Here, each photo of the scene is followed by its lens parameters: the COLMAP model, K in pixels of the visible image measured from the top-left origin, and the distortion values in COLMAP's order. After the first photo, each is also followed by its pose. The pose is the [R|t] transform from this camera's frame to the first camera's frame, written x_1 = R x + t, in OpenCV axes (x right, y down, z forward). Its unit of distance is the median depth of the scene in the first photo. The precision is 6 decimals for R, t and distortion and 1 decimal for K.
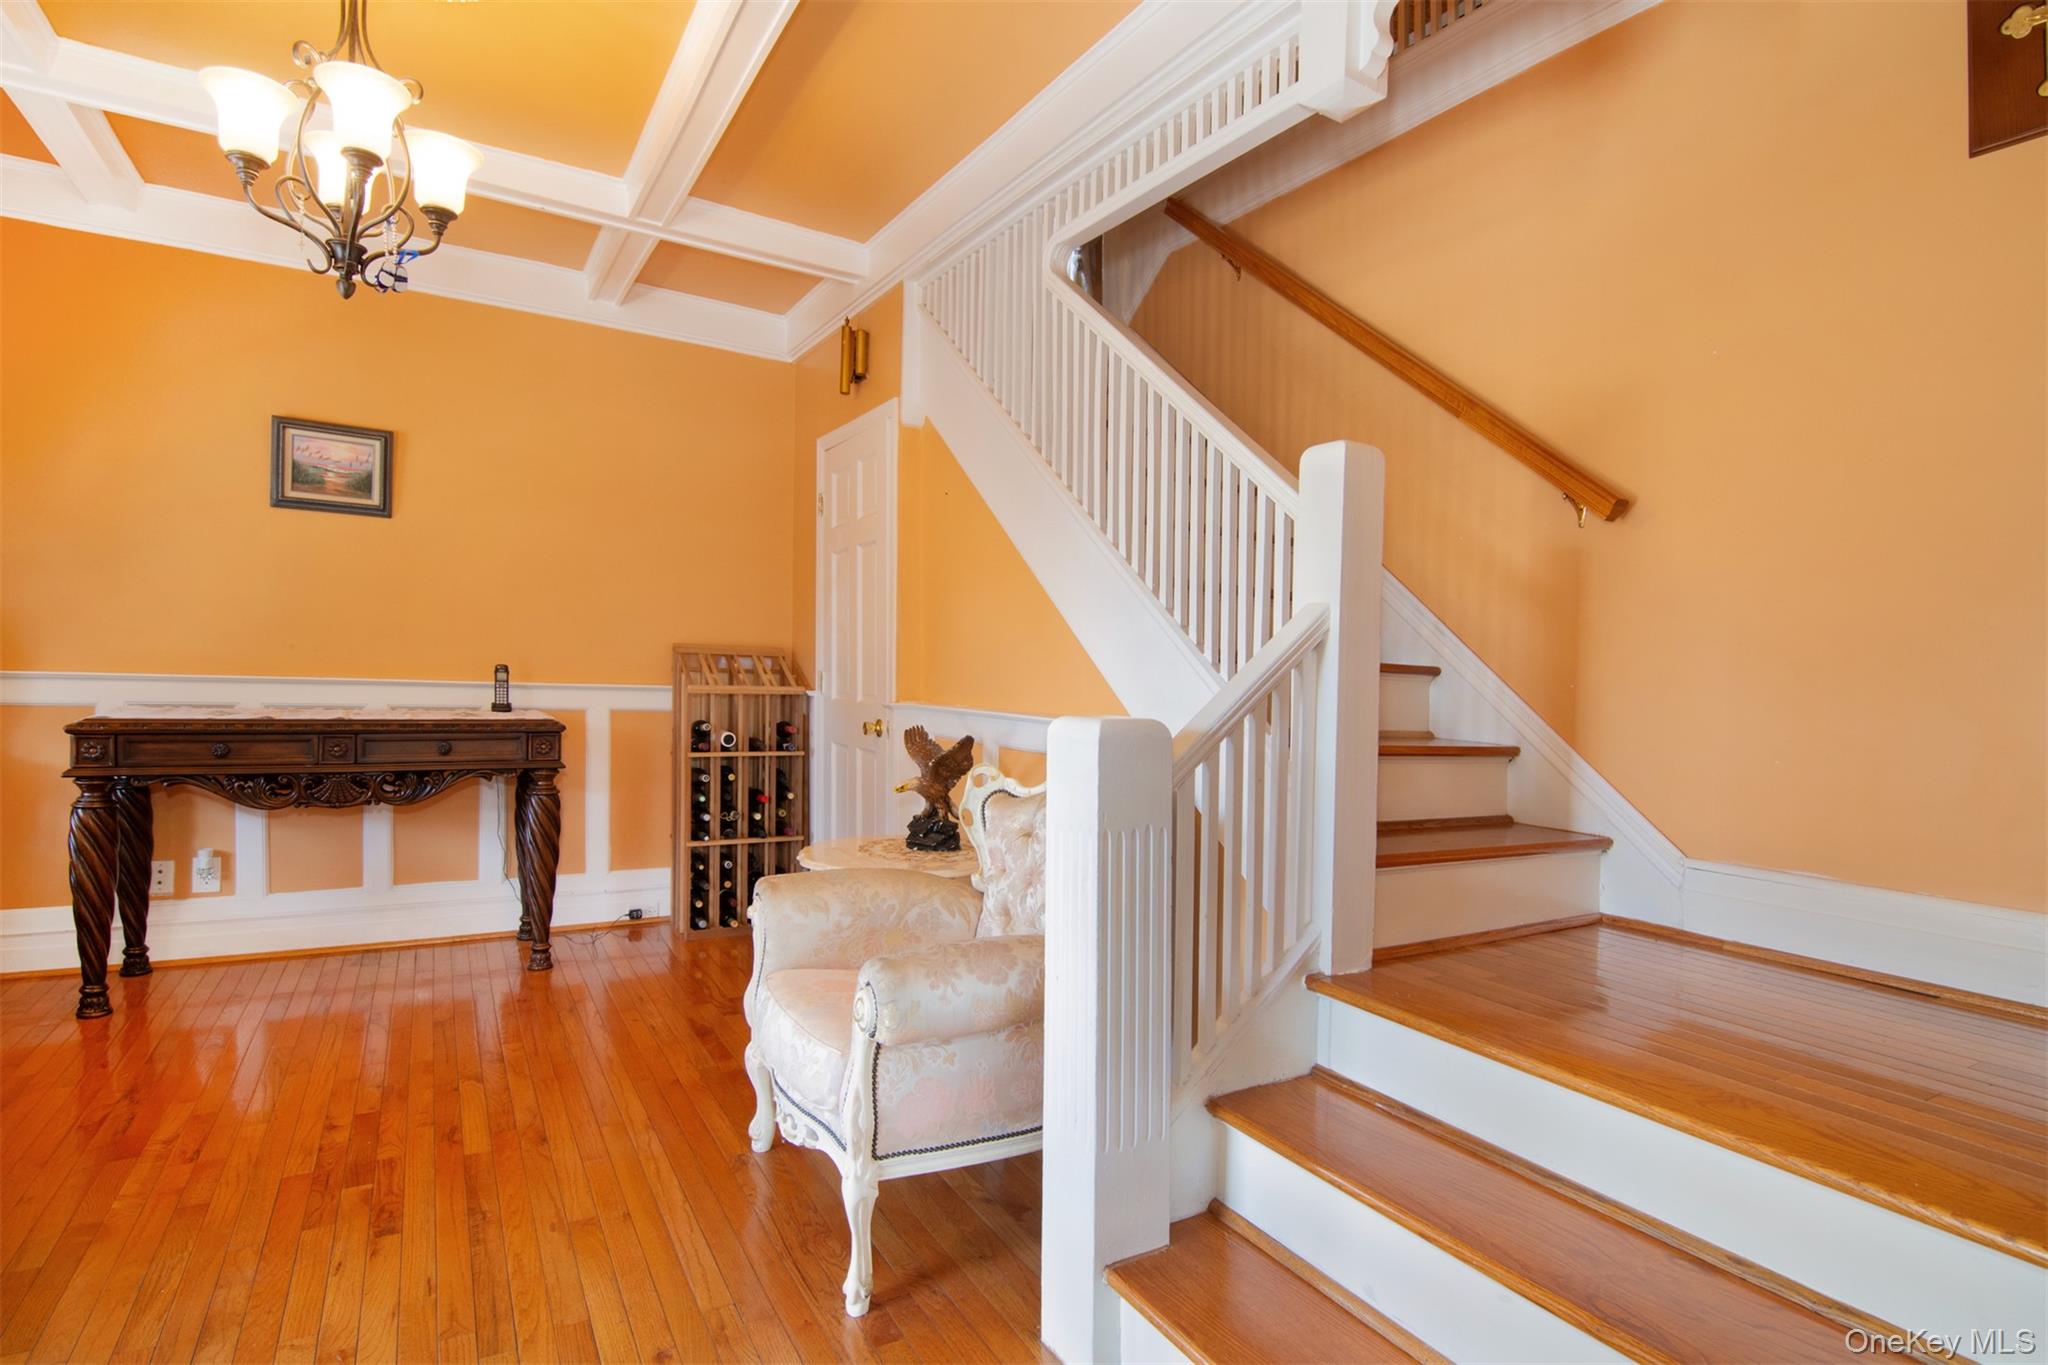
lens RADIAL K [[1028.2, 0, 1019.6], [0, 1028.2, 678.9], [0, 0, 1]] dist [0.002464, -0.019793]
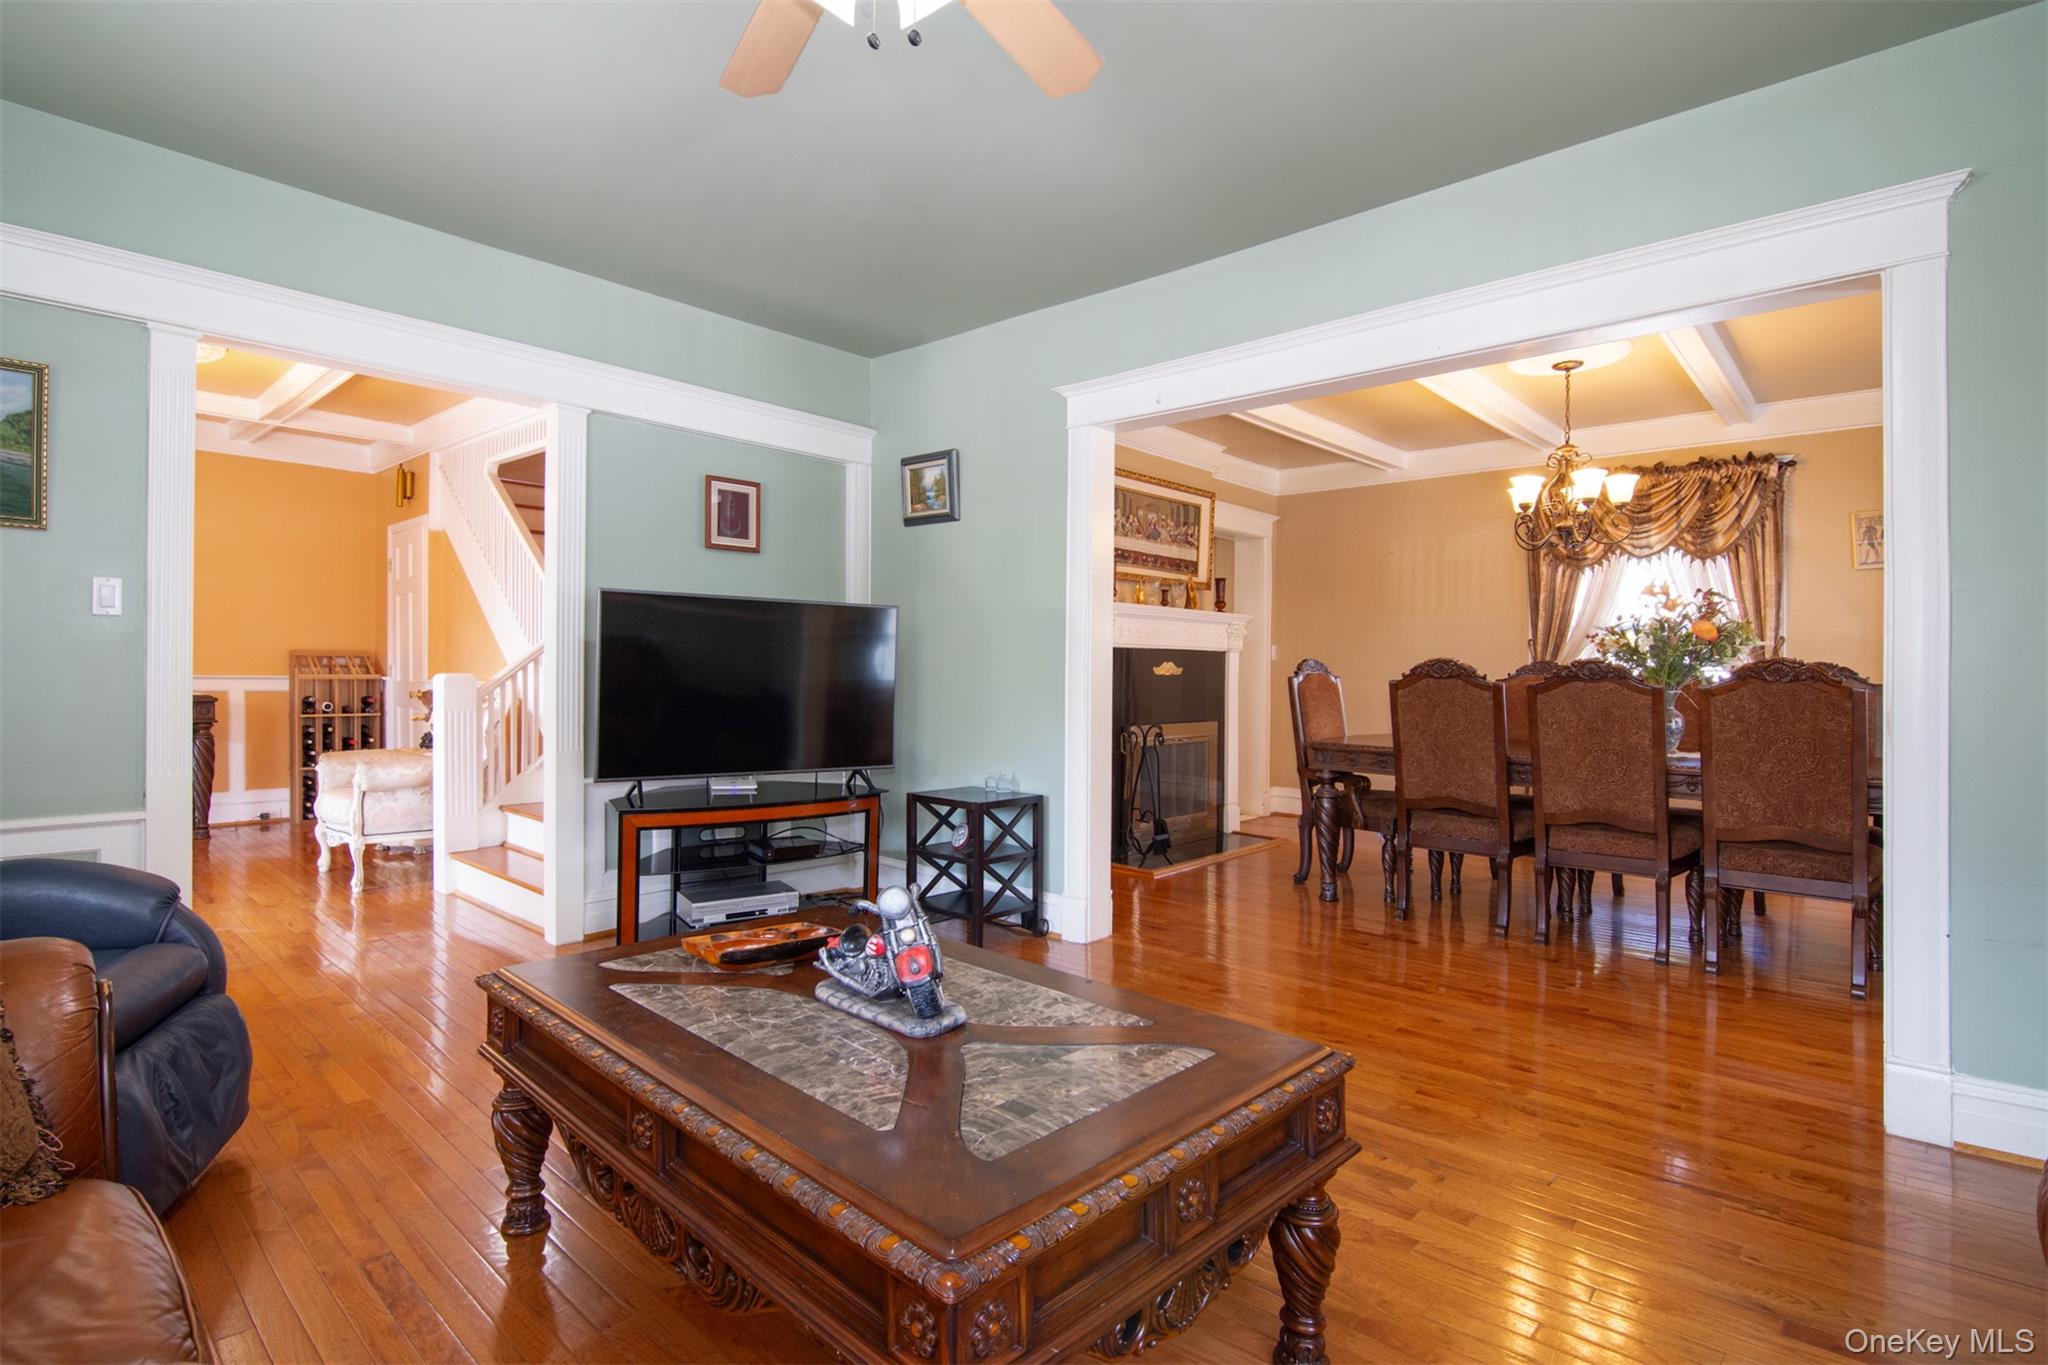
lens RADIAL K [[1007.9, 0, 1022.4], [0, 1007.9, 667.7], [0, 0, 1]] dist [0.000615, -0.019770]
pose [[0.958454, -0.014163, 0.284896, 0.330250], [0.016726, 0.999839, -0.006564, 0.024713], [-0.284757, 0.011057, 0.958536, -0.872319]]
